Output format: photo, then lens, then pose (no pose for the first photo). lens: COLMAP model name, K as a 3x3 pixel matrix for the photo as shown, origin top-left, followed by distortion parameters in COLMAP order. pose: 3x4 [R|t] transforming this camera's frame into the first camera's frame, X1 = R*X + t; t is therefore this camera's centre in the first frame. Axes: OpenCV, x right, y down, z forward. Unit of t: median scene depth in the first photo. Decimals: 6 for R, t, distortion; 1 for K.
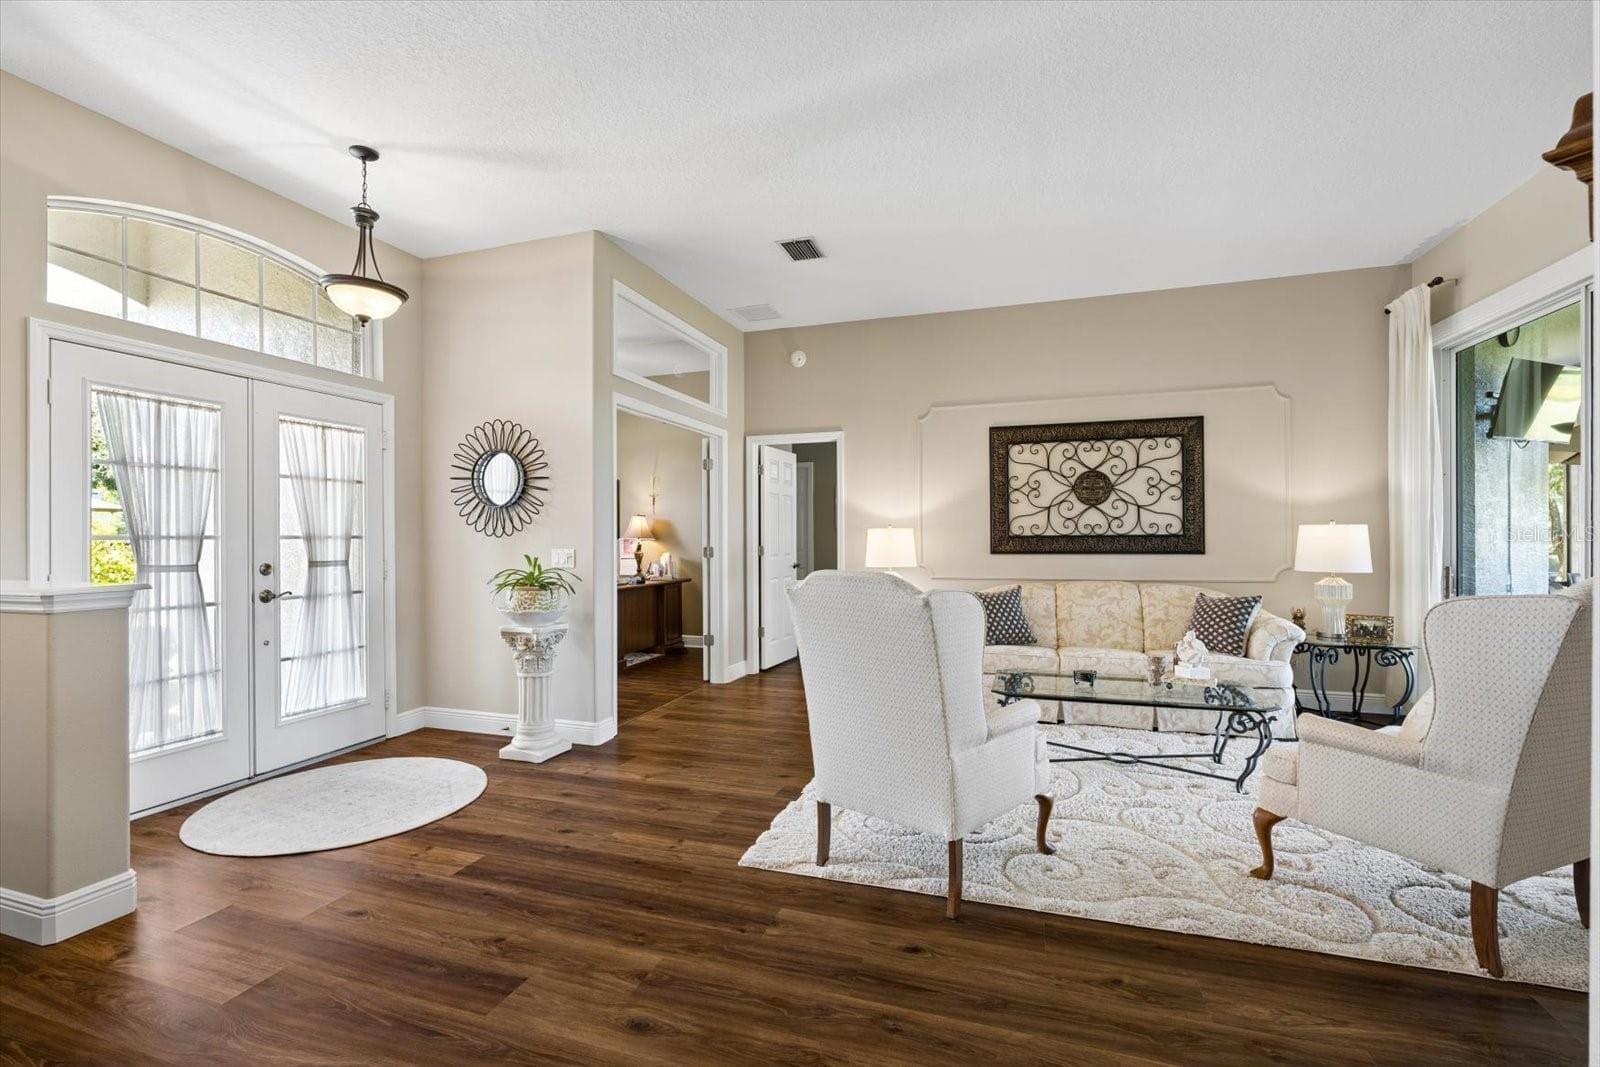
lens RADIAL K [[703.1, 0, 800.0], [0, 703.1, 533.5], [0, 0, 1]] dist [-0.001899, -0.000138]
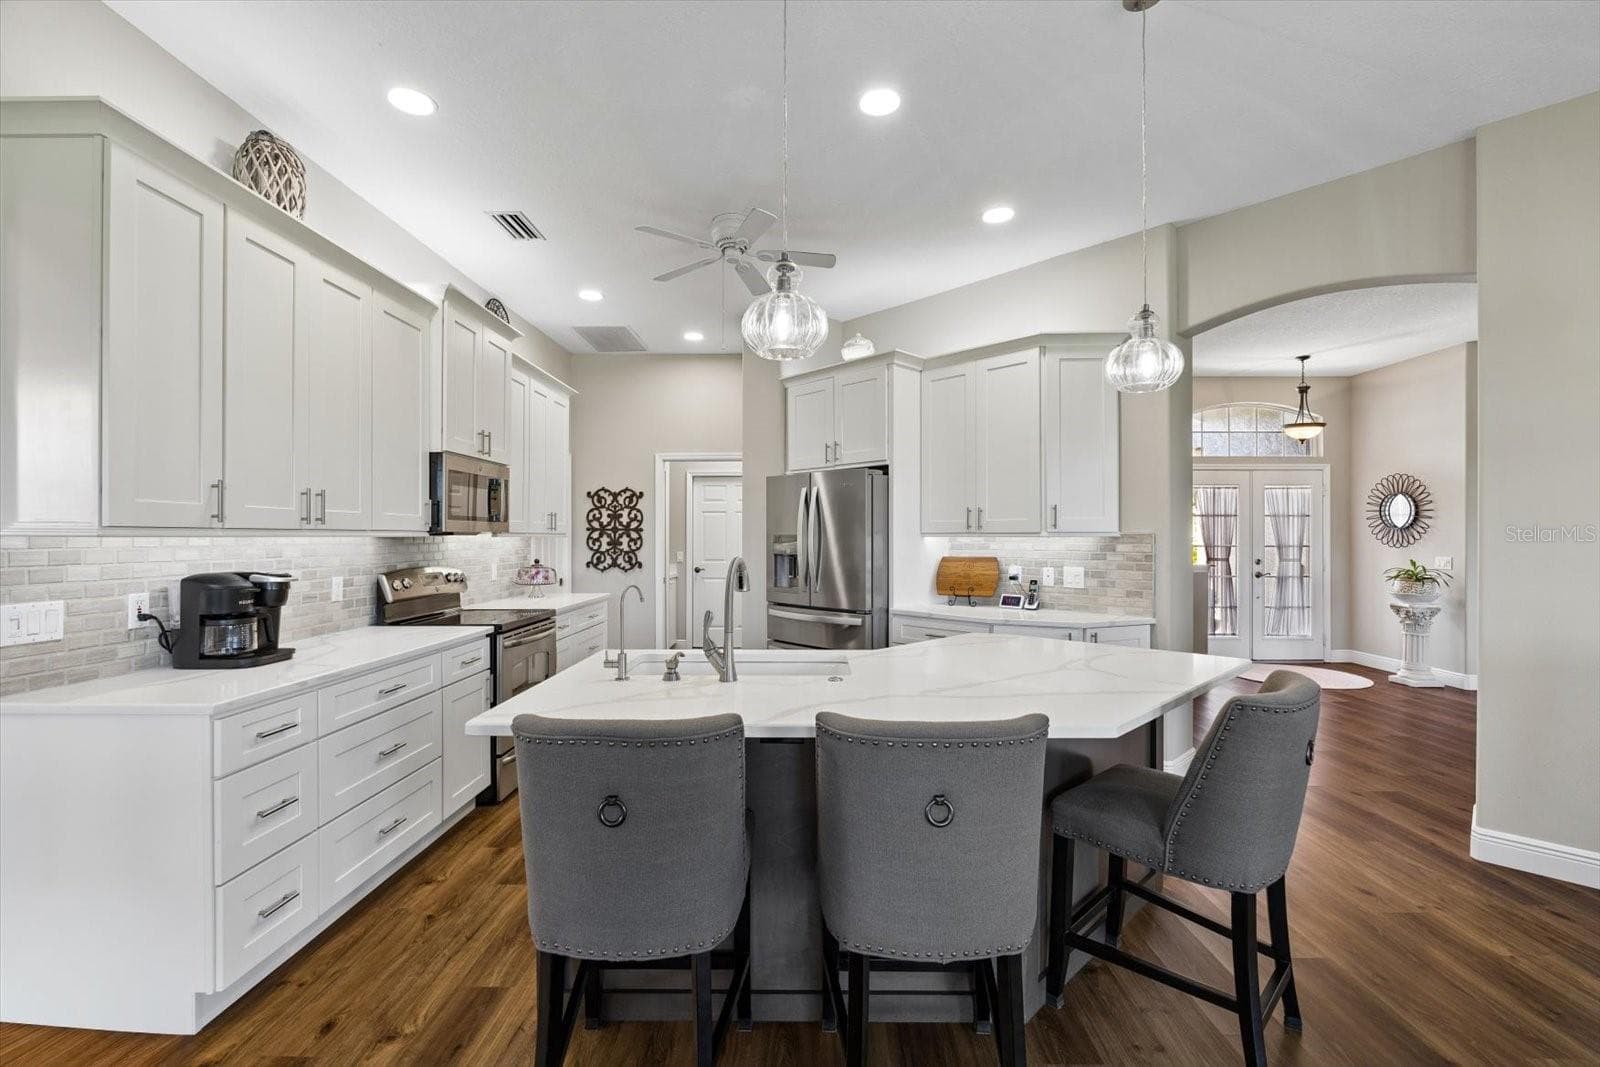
lens RADIAL K [[703.1, 0, 800.0], [0, 703.1, 533.5], [0, 0, 1]] dist [-0.001899, -0.000138]
pose [[0.318354, 0.004339, -0.947962, 0.713917], [0.001119, 0.999987, 0.004953, -0.040562], [0.947971, -0.002637, 0.318345, -0.867551]]
